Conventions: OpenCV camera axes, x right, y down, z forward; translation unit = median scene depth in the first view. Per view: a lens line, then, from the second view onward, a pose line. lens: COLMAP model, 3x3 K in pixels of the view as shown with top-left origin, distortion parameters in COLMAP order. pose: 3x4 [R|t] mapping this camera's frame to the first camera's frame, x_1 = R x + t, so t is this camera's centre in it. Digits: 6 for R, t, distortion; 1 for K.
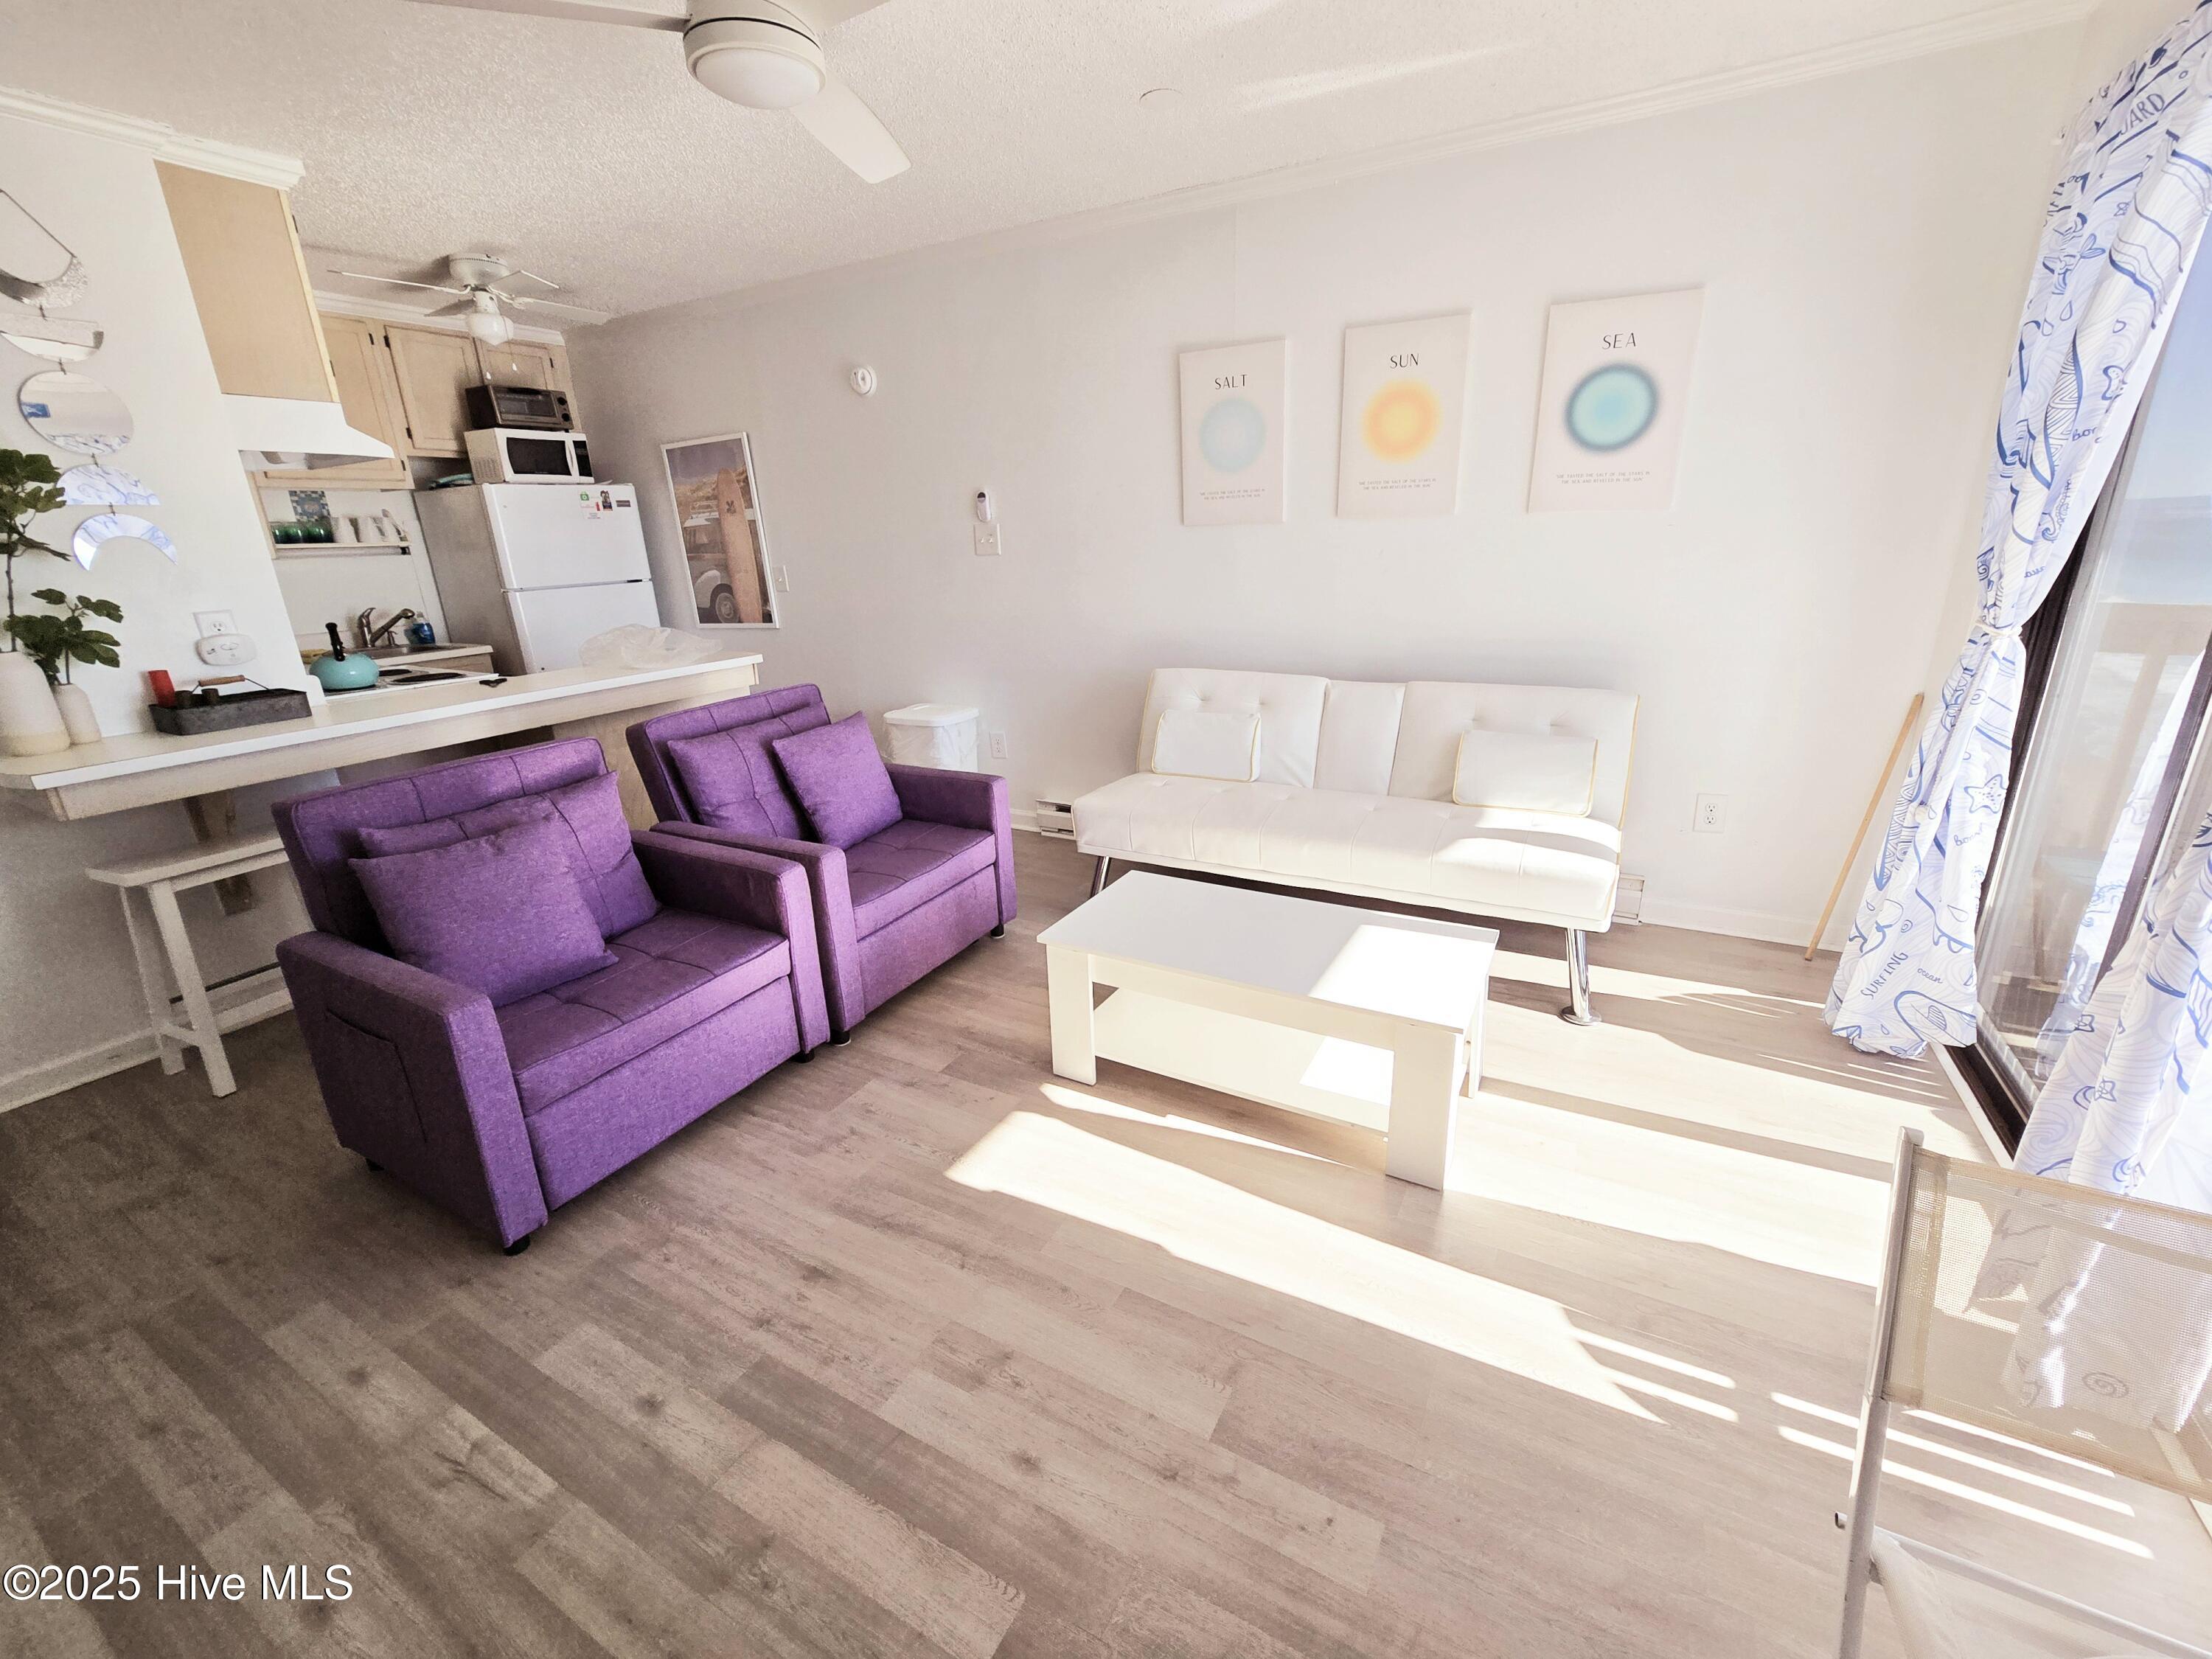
lens RADIAL K [[906.0, 0, 1121.2], [0, 906.0, 827.2], [0, 0, 1]] dist [-0.011381, 0.002900]
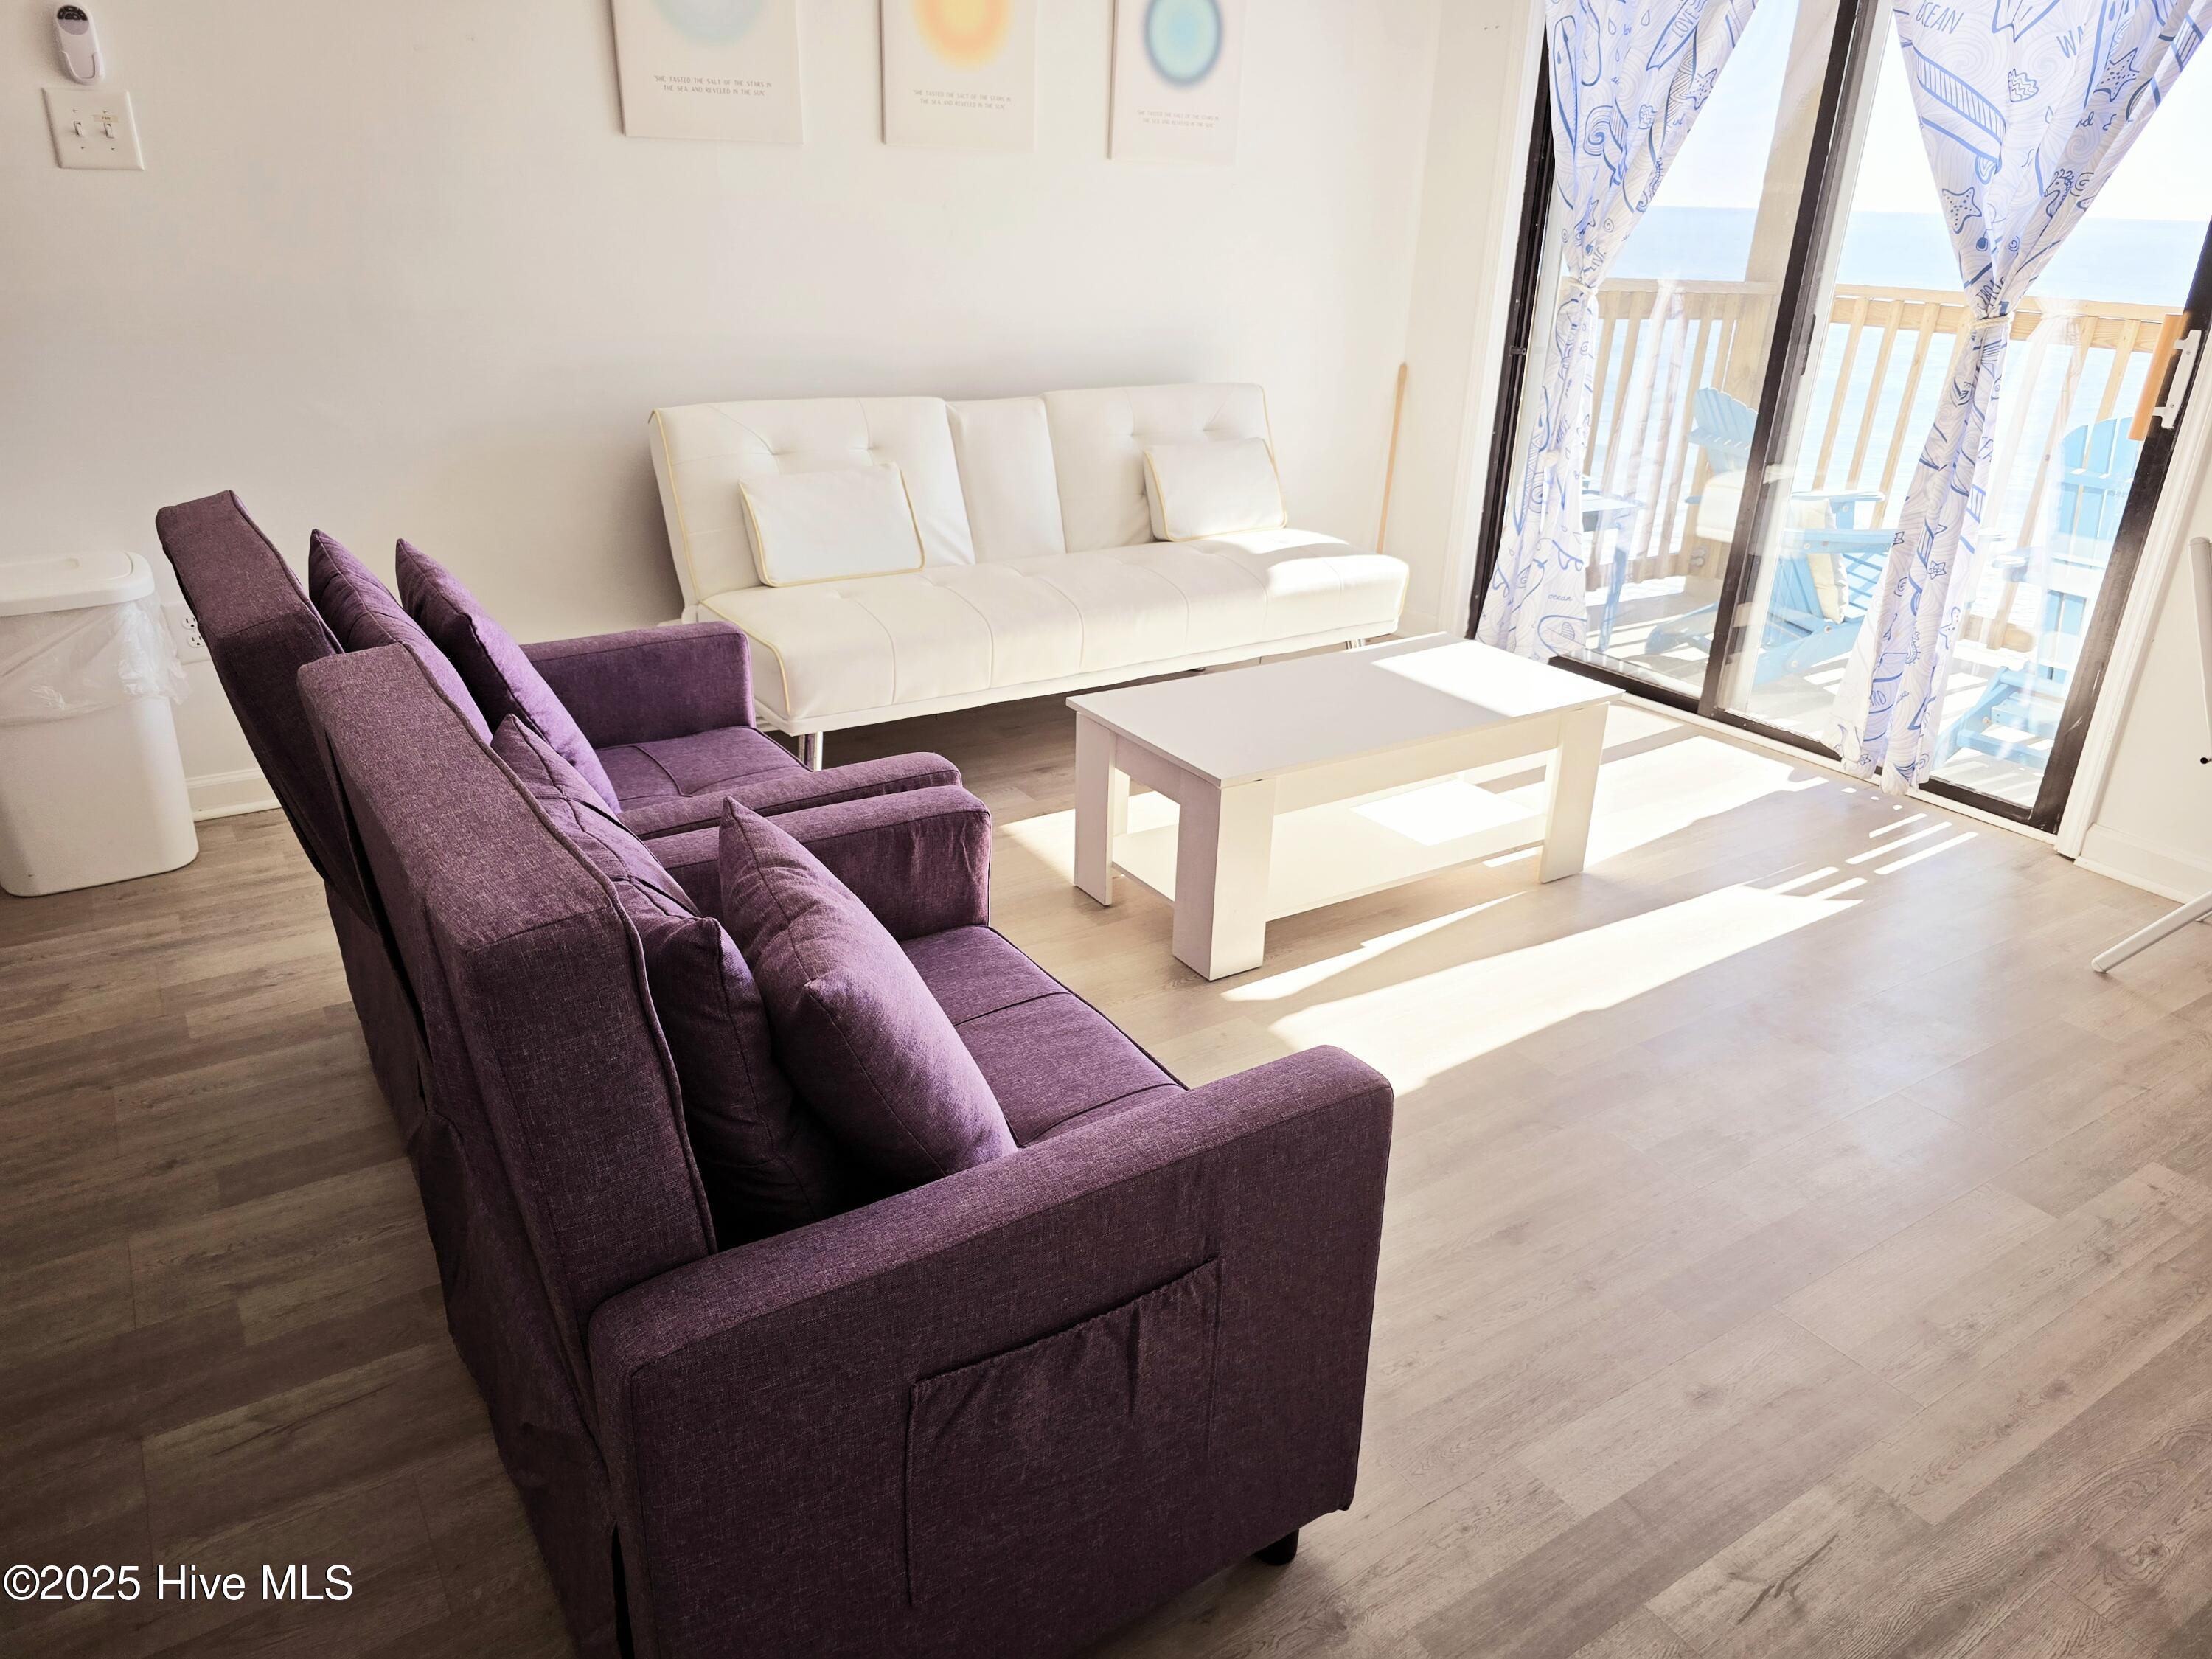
lens RADIAL K [[1466.0, 0, 1124.2], [0, 1466.0, 861.4], [0, 0, 1]] dist [0.056513, -0.047431]
pose [[0.468862, -0.320593, 0.823036, -0.840260], [0.233411, 0.943652, 0.234608, -0.076740], [-0.851873, 0.082107, 0.517272, 0.398861]]
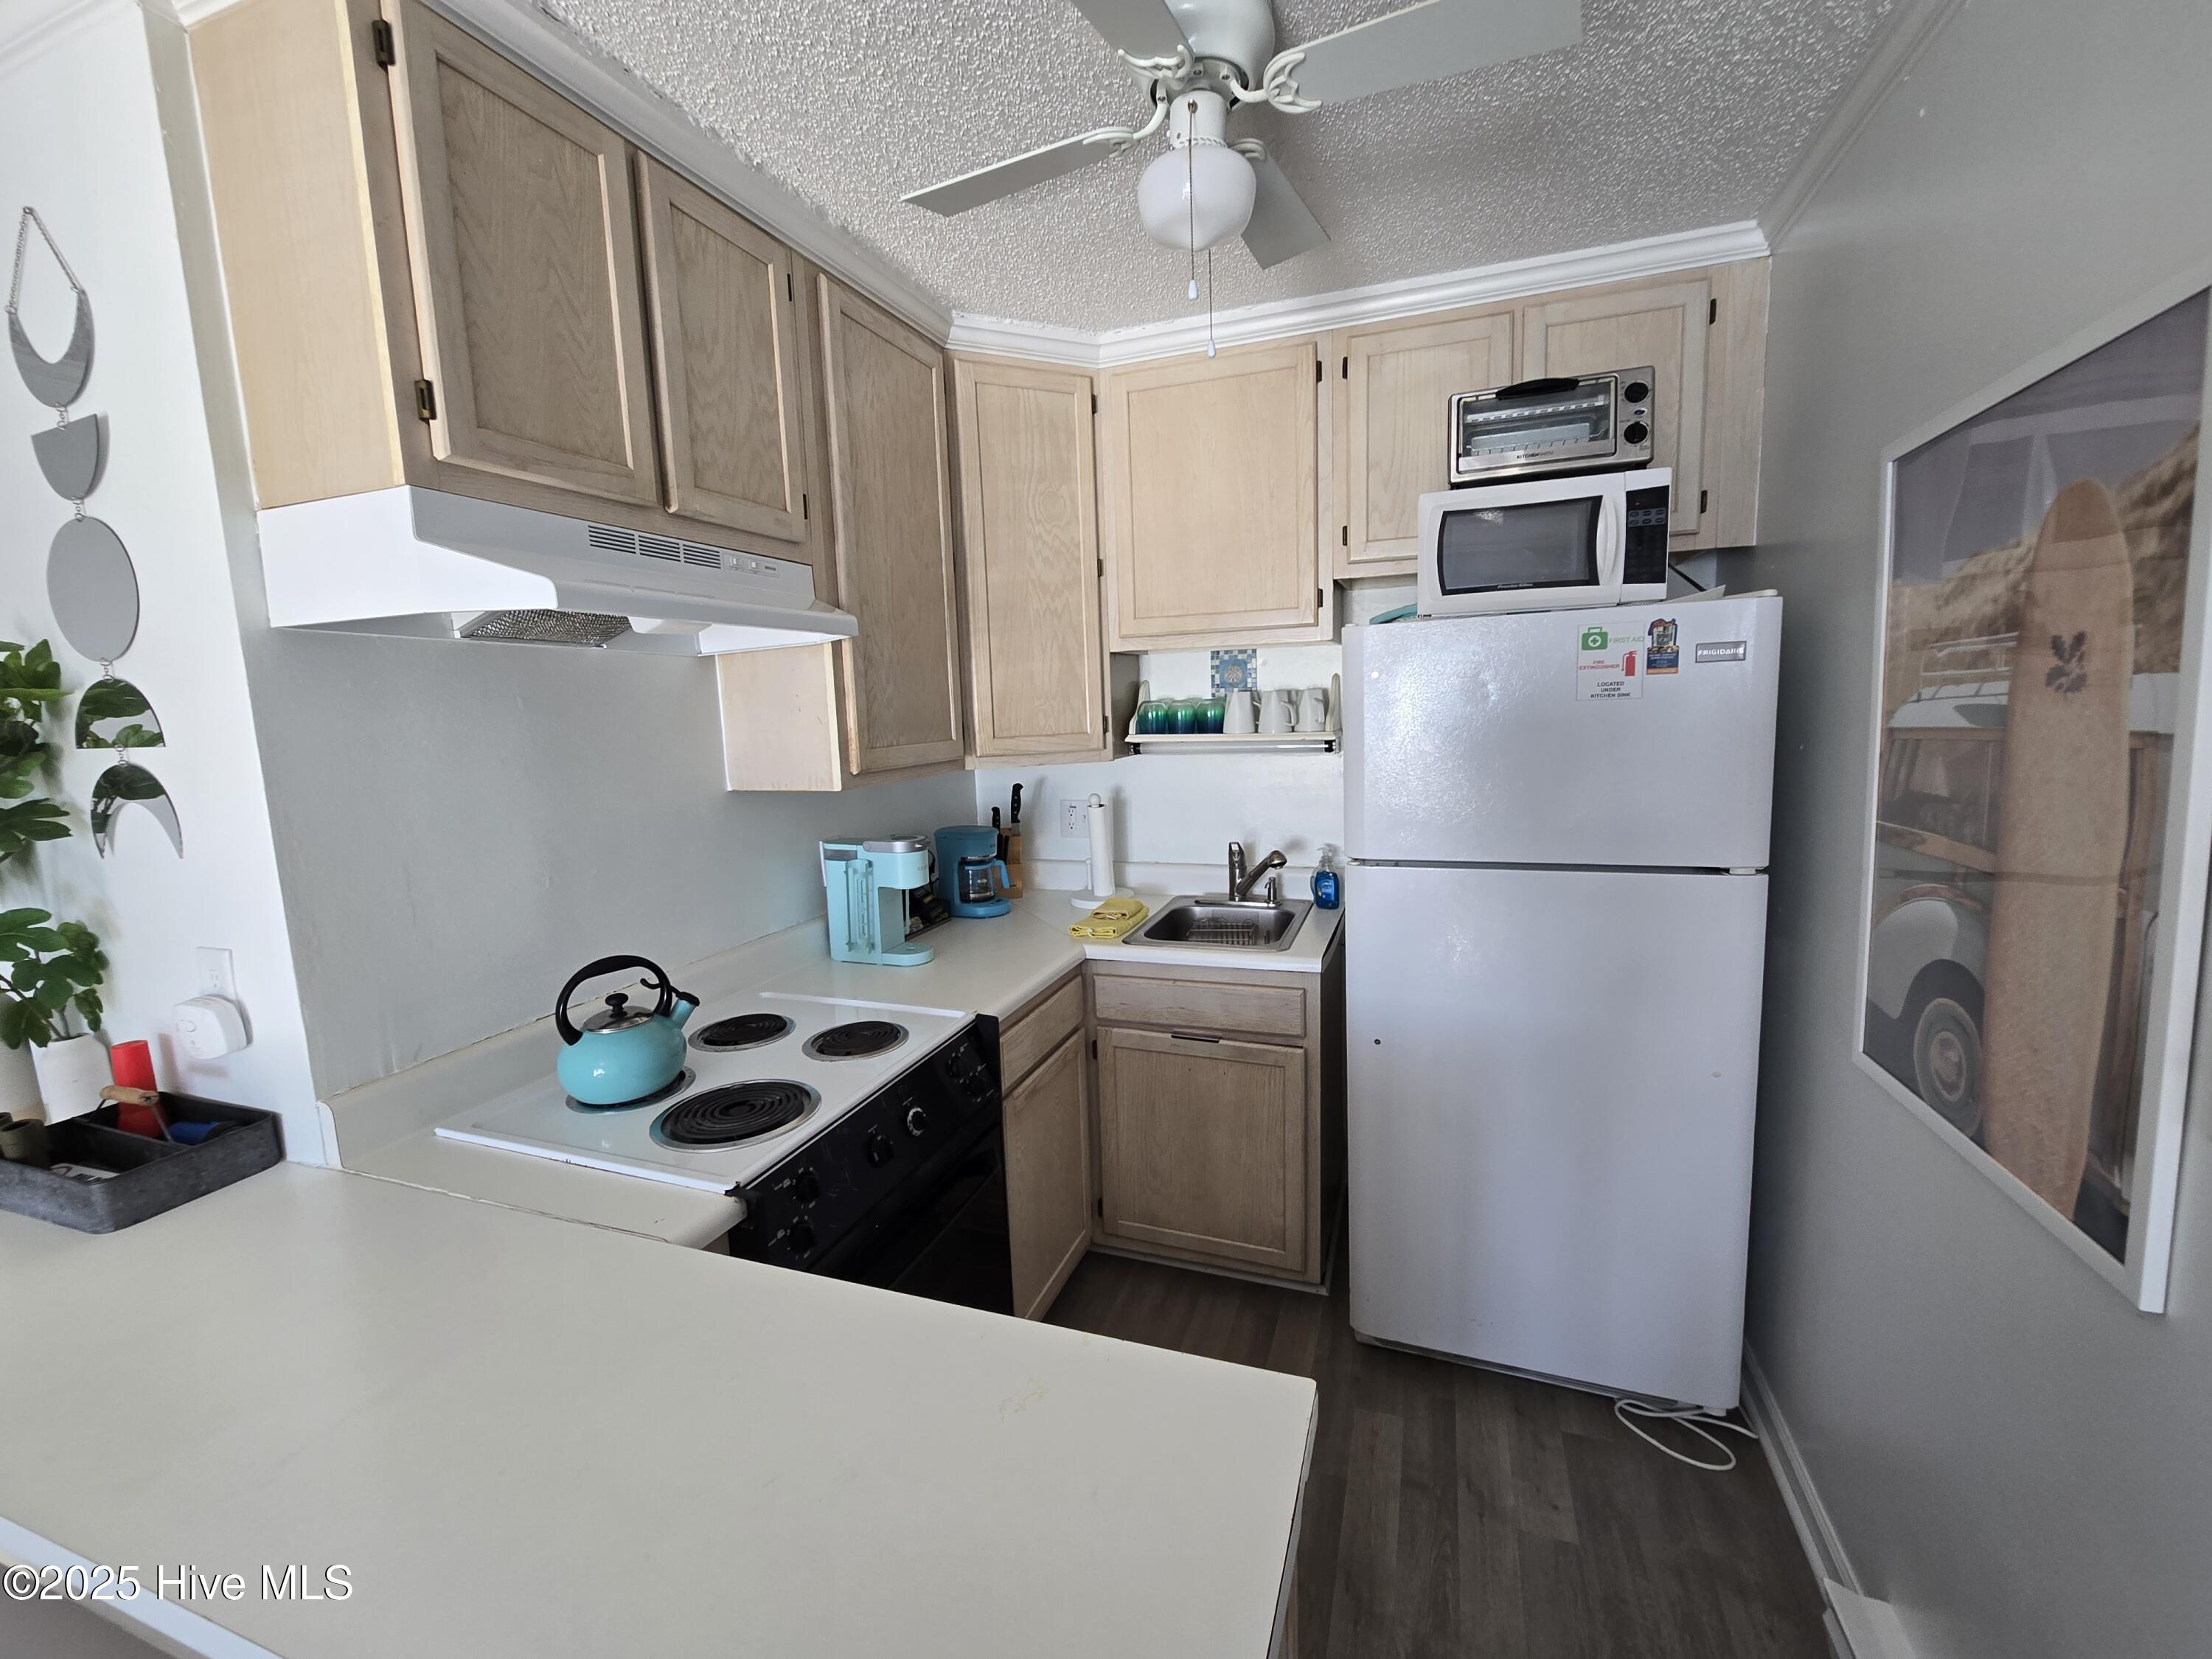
lens RADIAL K [[906.0, 0, 1123.0], [0, 906.0, 820.4], [0, 0, 1]] dist [-0.011381, 0.002900]
pose [[0.160373, 0.155186, -0.974781, -0.429779], [-0.280316, 0.954063, 0.105769, -0.462700], [0.946416, 0.256285, 0.196507, 1.259496]]
